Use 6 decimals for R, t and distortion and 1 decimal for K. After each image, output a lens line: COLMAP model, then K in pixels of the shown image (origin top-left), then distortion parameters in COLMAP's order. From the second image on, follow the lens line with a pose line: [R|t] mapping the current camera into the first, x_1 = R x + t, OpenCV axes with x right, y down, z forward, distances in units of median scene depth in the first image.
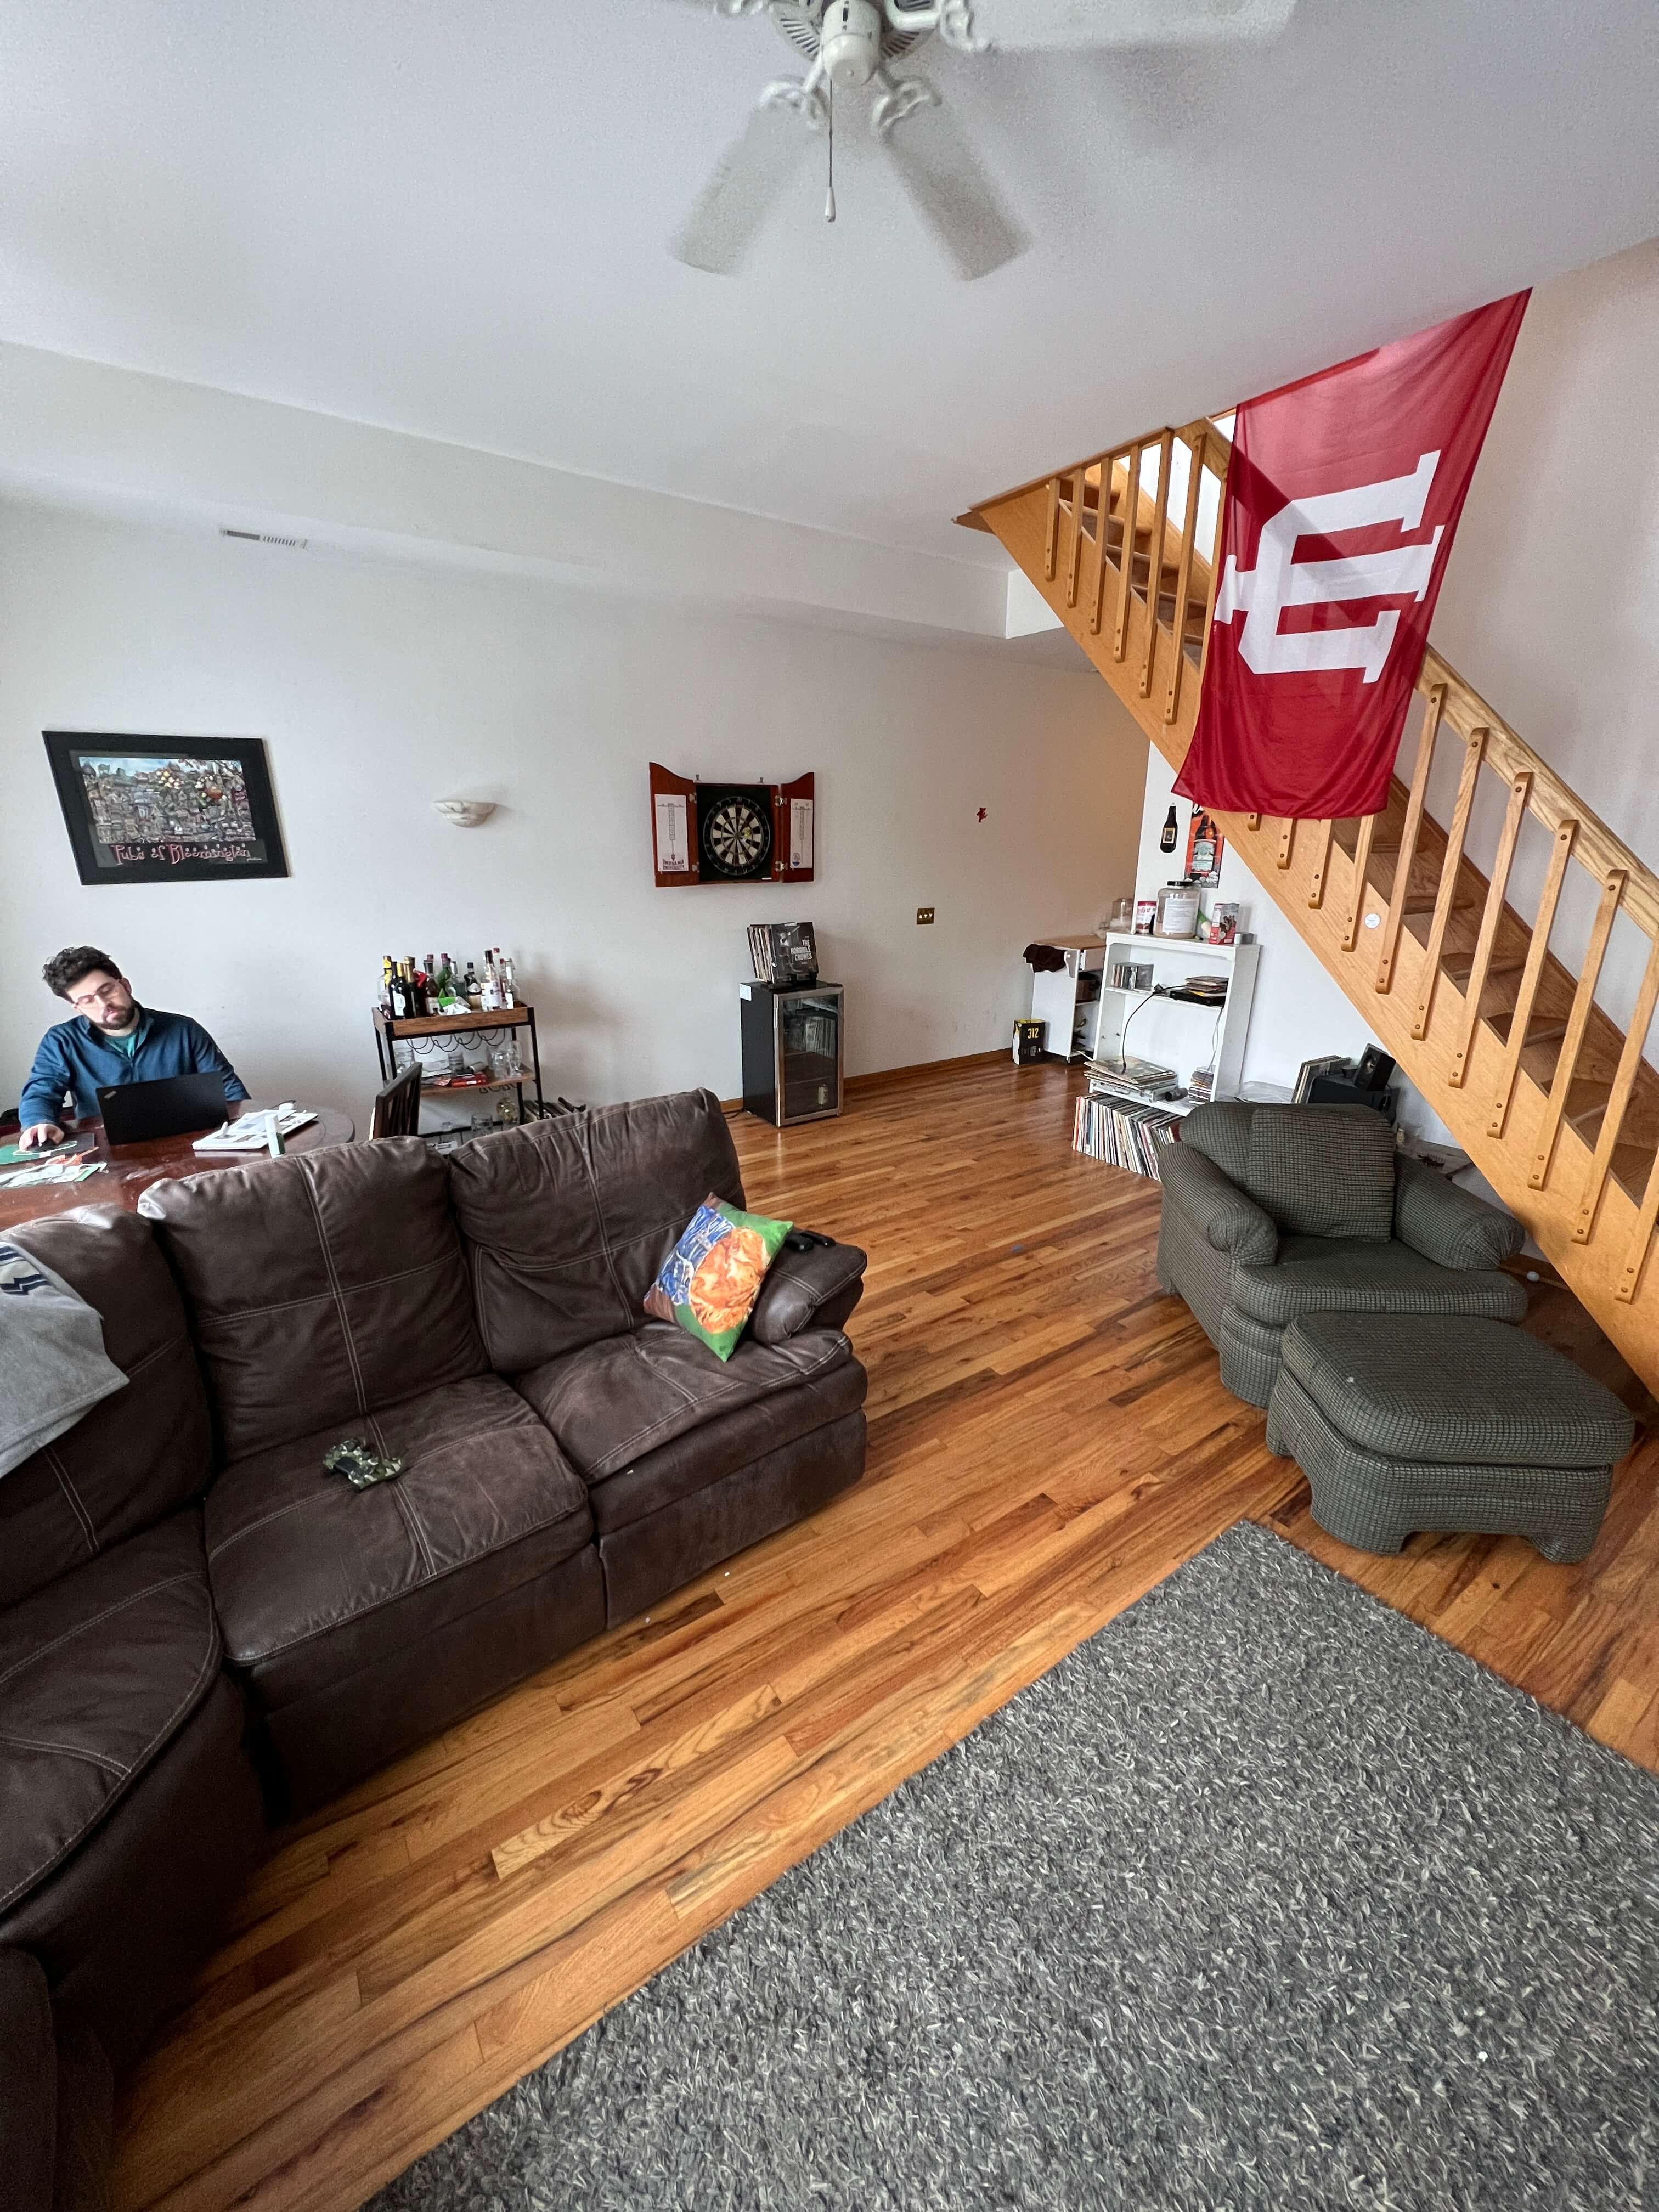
lens RADIAL K [[878.5, 0, 829.5], [0, 878.5, 1106.0], [0, 0, 1]] dist [-0.001961, -0.000099]
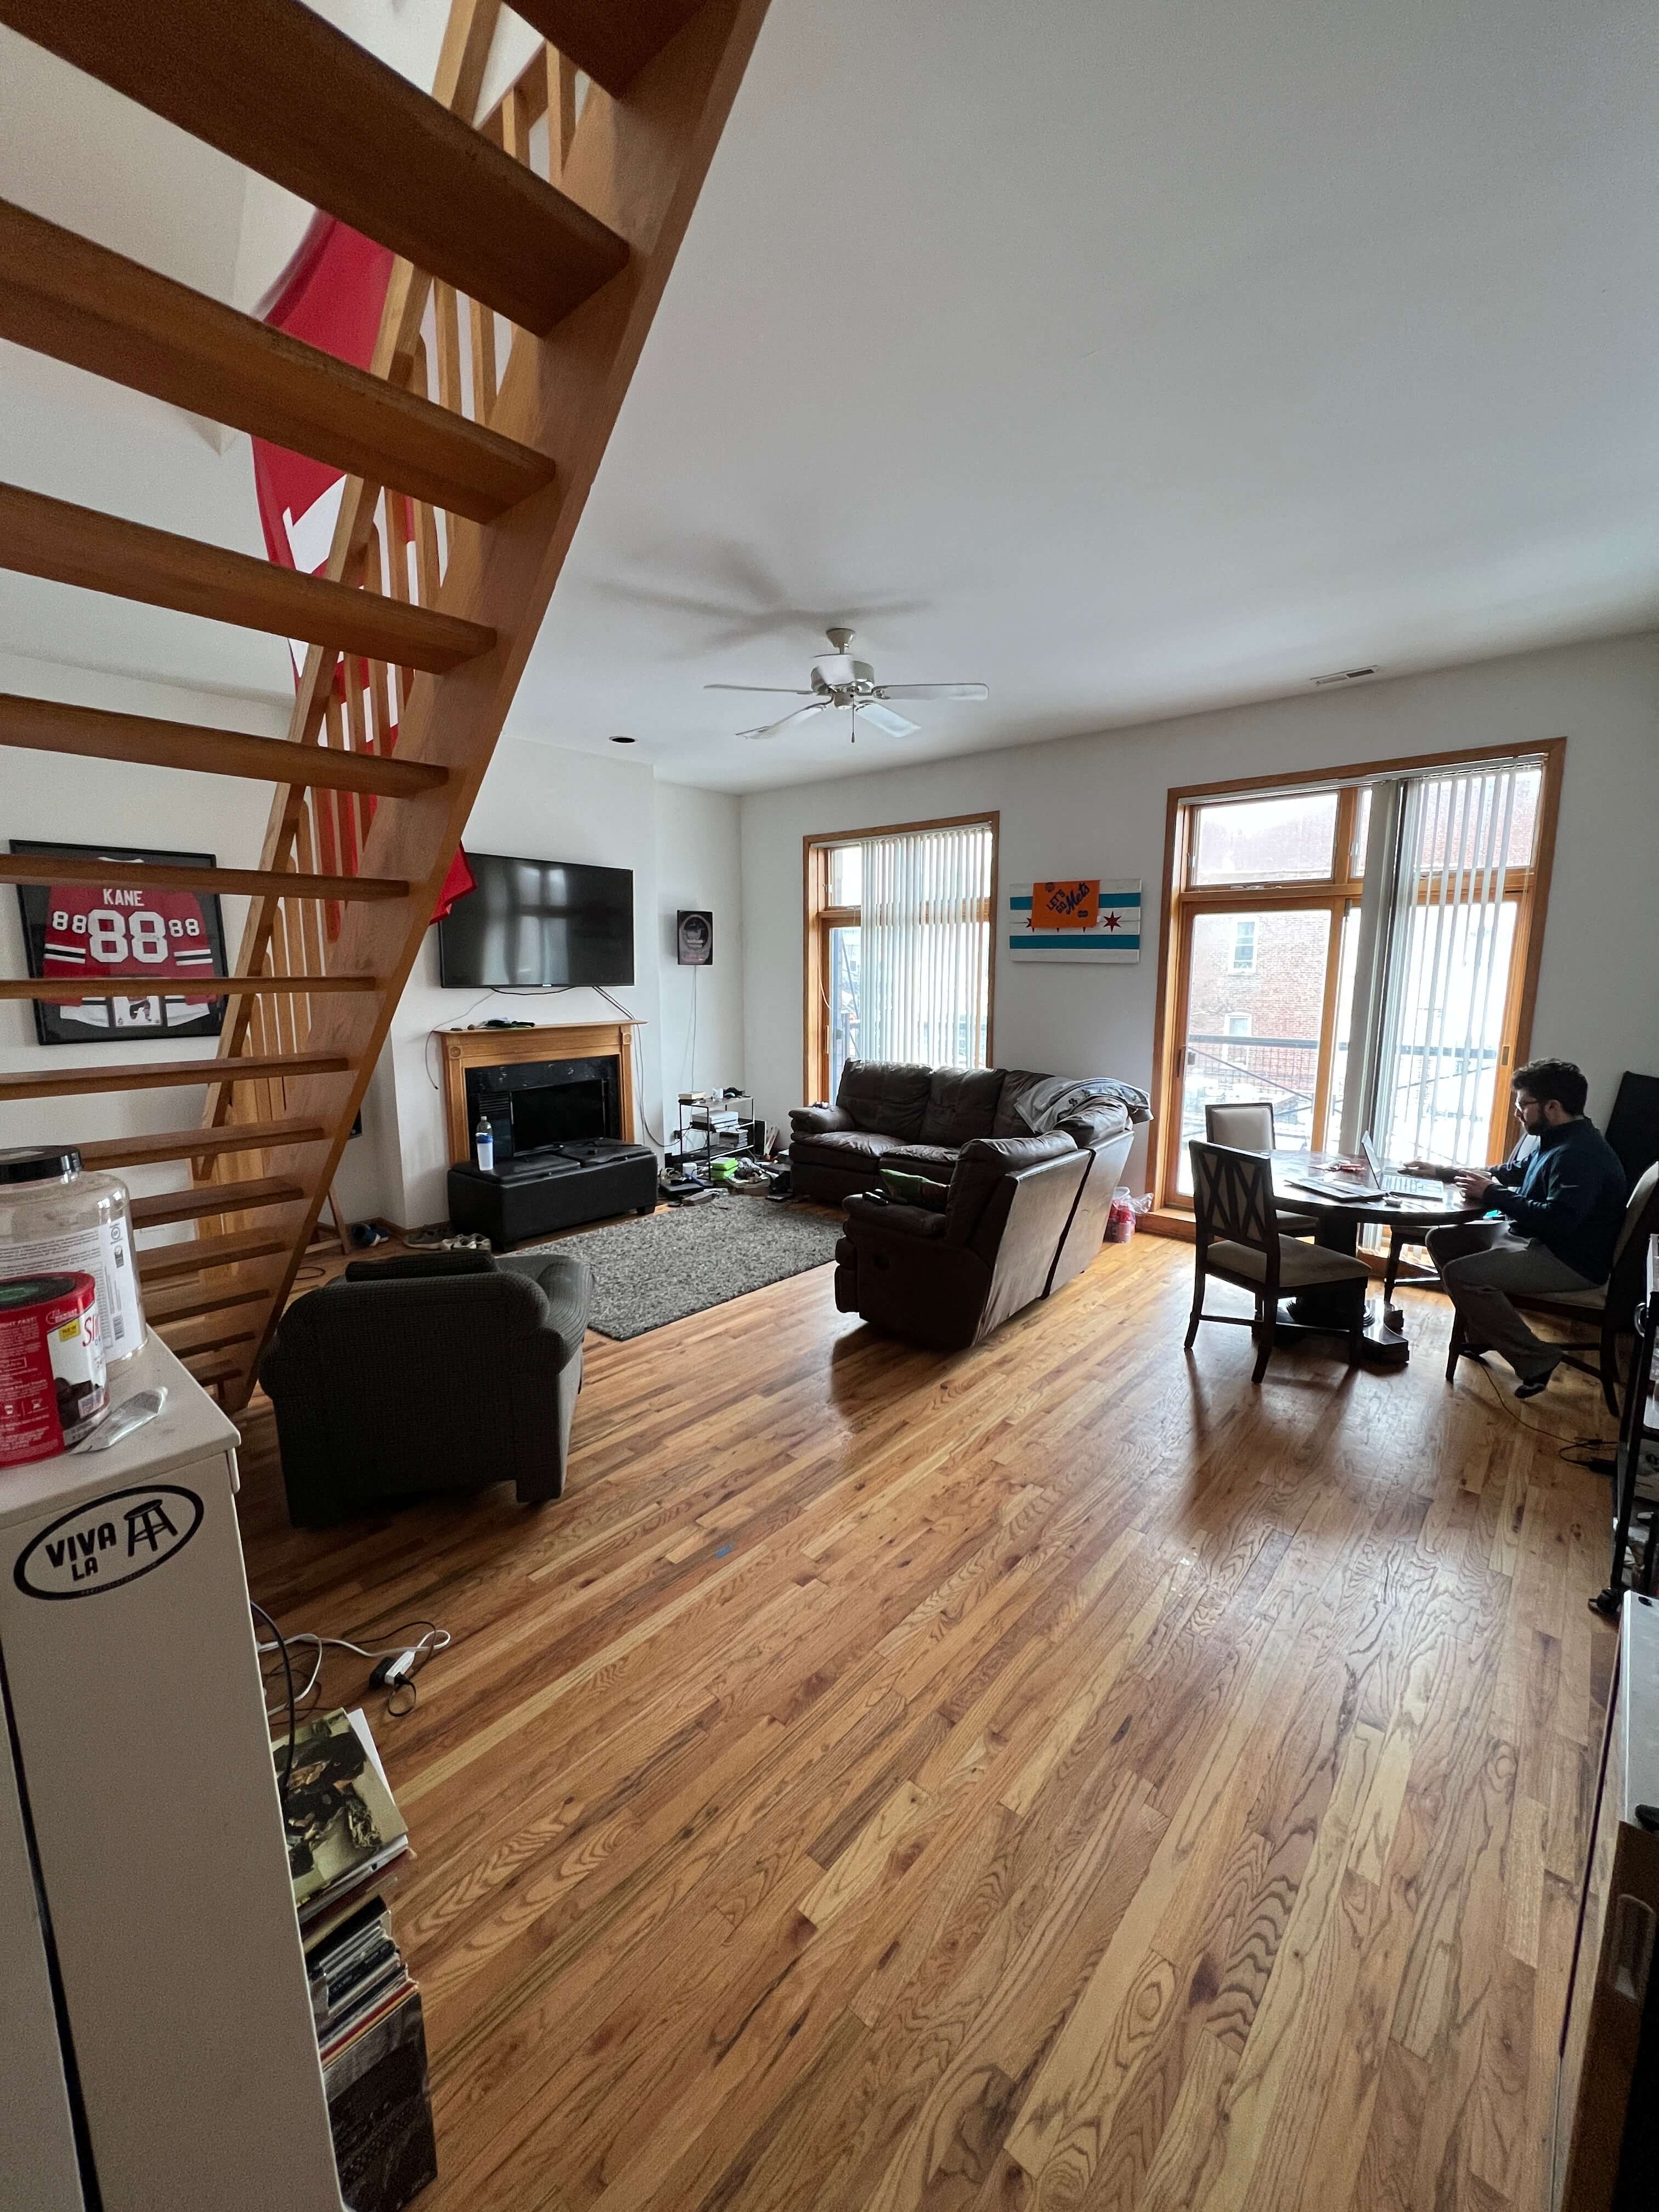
lens RADIAL K [[878.5, 0, 829.5], [0, 878.5, 1106.0], [0, 0, 1]] dist [-0.001961, -0.000099]
pose [[-0.971058, 0.033374, -0.236502, 0.277802], [-0.074981, 0.897535, 0.434521, -0.439144], [0.226771, 0.439678, -0.869056, 1.425962]]
